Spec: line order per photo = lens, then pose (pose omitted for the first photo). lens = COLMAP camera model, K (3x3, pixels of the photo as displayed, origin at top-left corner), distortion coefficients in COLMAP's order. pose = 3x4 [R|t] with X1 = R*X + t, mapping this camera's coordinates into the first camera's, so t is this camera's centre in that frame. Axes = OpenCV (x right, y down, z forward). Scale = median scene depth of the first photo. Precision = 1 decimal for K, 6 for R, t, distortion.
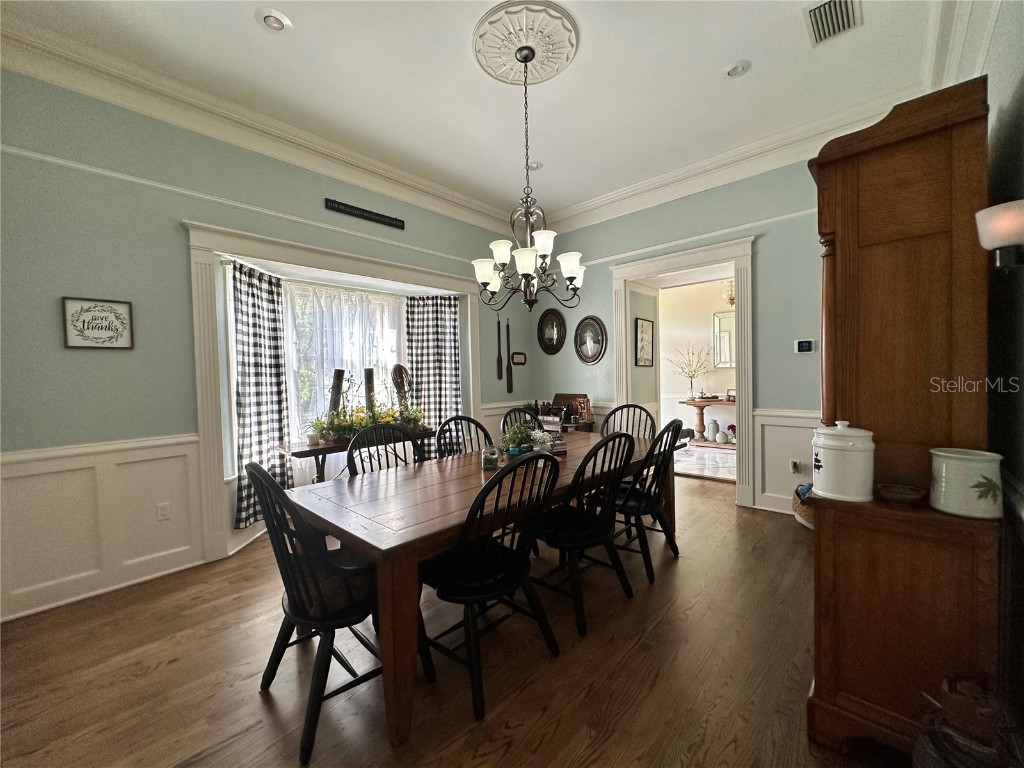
lens RADIAL K [[410.6, 0, 512.0], [0, 410.6, 384.0], [0, 0, 1]] dist [-0.000547, 0.000213]
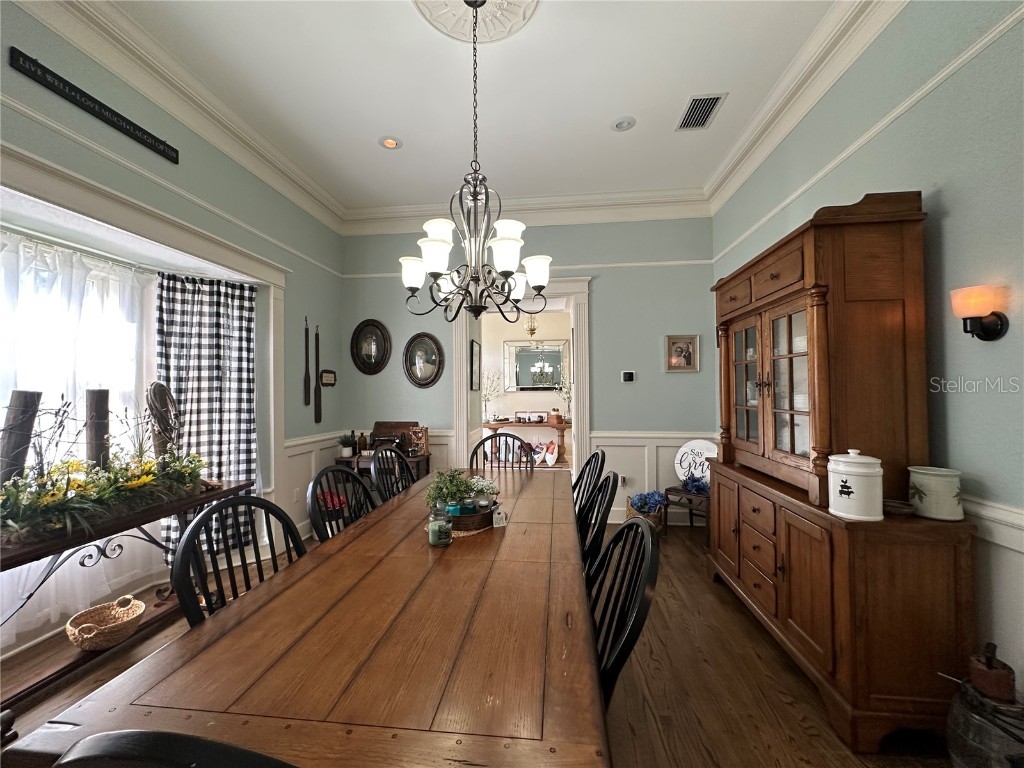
lens RADIAL K [[410.6, 0, 512.0], [0, 410.6, 384.0], [0, 0, 1]] dist [-0.000547, 0.000213]
pose [[0.801160, 0.022564, 0.598025, -0.197127], [0.006704, 0.998888, -0.046671, -0.013866], [-0.598413, 0.041400, 0.800117, 0.196862]]
